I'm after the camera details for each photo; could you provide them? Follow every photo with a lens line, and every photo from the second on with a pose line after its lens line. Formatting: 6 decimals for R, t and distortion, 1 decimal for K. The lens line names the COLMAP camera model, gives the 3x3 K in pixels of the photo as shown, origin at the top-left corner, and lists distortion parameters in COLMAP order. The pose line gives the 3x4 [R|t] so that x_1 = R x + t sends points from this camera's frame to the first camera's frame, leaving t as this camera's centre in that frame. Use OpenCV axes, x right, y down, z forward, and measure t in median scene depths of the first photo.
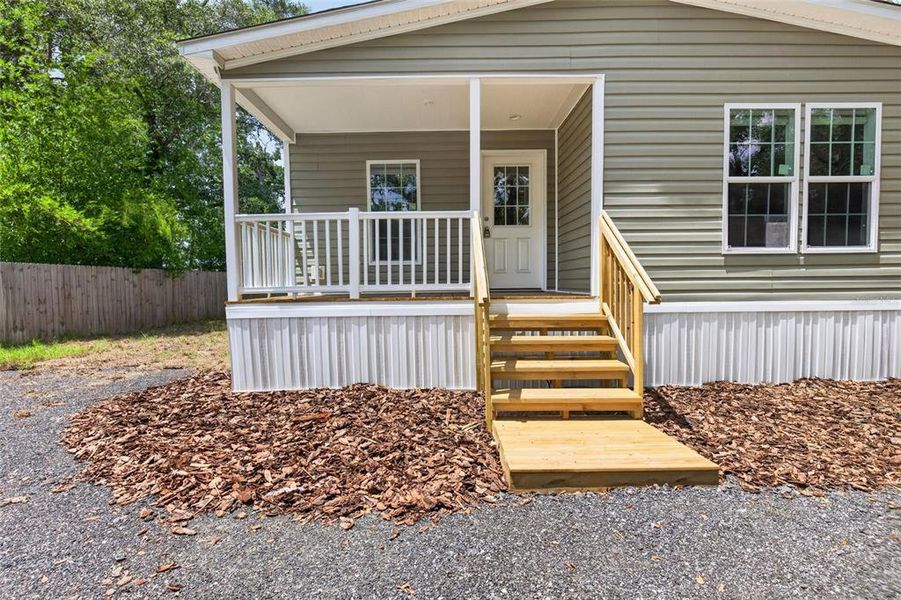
lens RADIAL K [[403.7, 0, 450.5], [0, 403.7, 300.0], [0, 0, 1]] dist [0.000587, 0.000656]
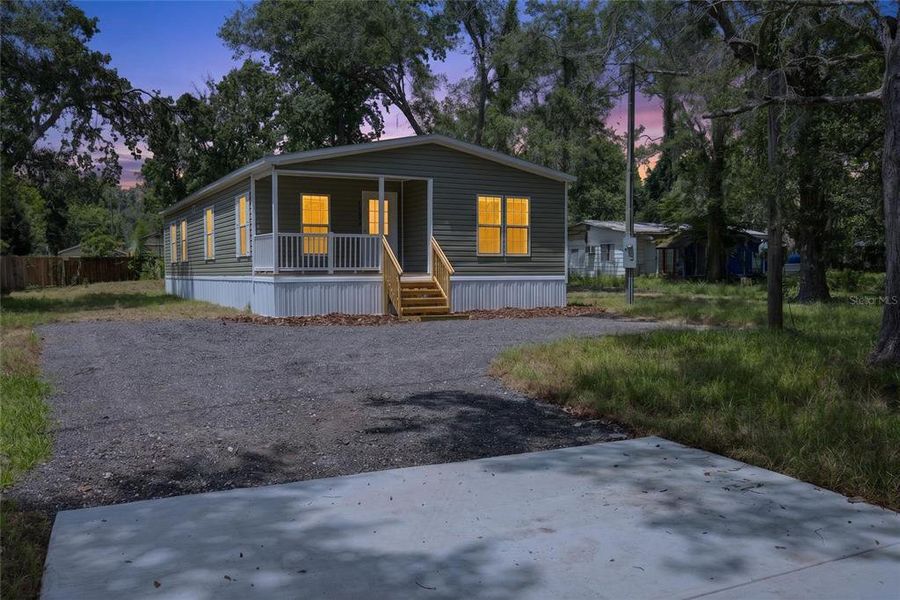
lens RADIAL K [[767.4, 0, 450.0], [0, 767.4, 300.0], [0, 0, 1]] dist [0.005456, 0.002681]
pose [[0.889613, -0.010469, 0.456596, -1.561010], [0.013040, 0.999912, -0.002481, 0.157676], [-0.456529, 0.008162, 0.889671, -2.978677]]
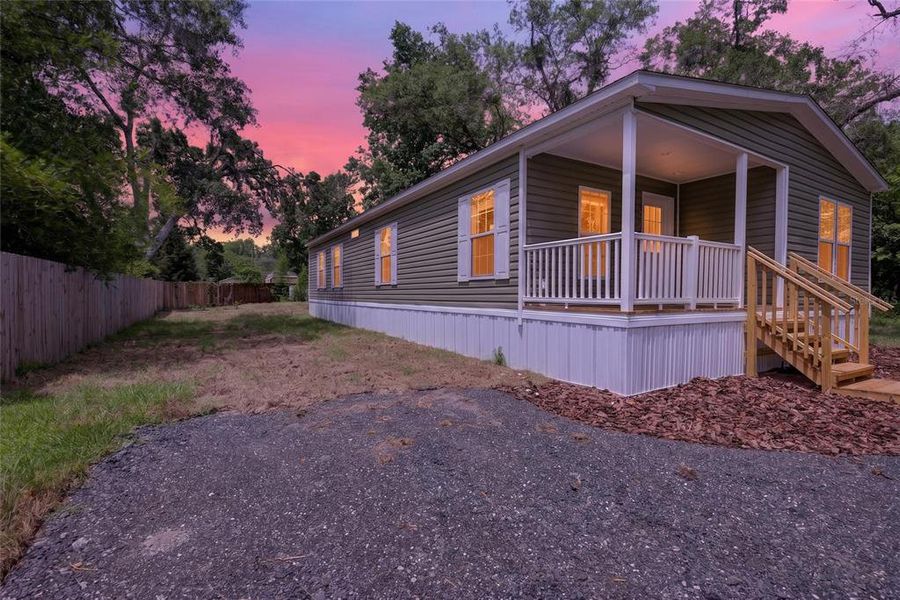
lens RADIAL K [[403.3, 0, 450.0], [0, 403.3, 300.0], [0, 0, 1]] dist [0.000587, 0.000656]
pose [[0.865631, 0.012024, 0.500538, -1.502656], [0.003754, 0.999528, -0.030503, 0.003603], [-0.500668, 0.028283, 0.865177, 0.311325]]
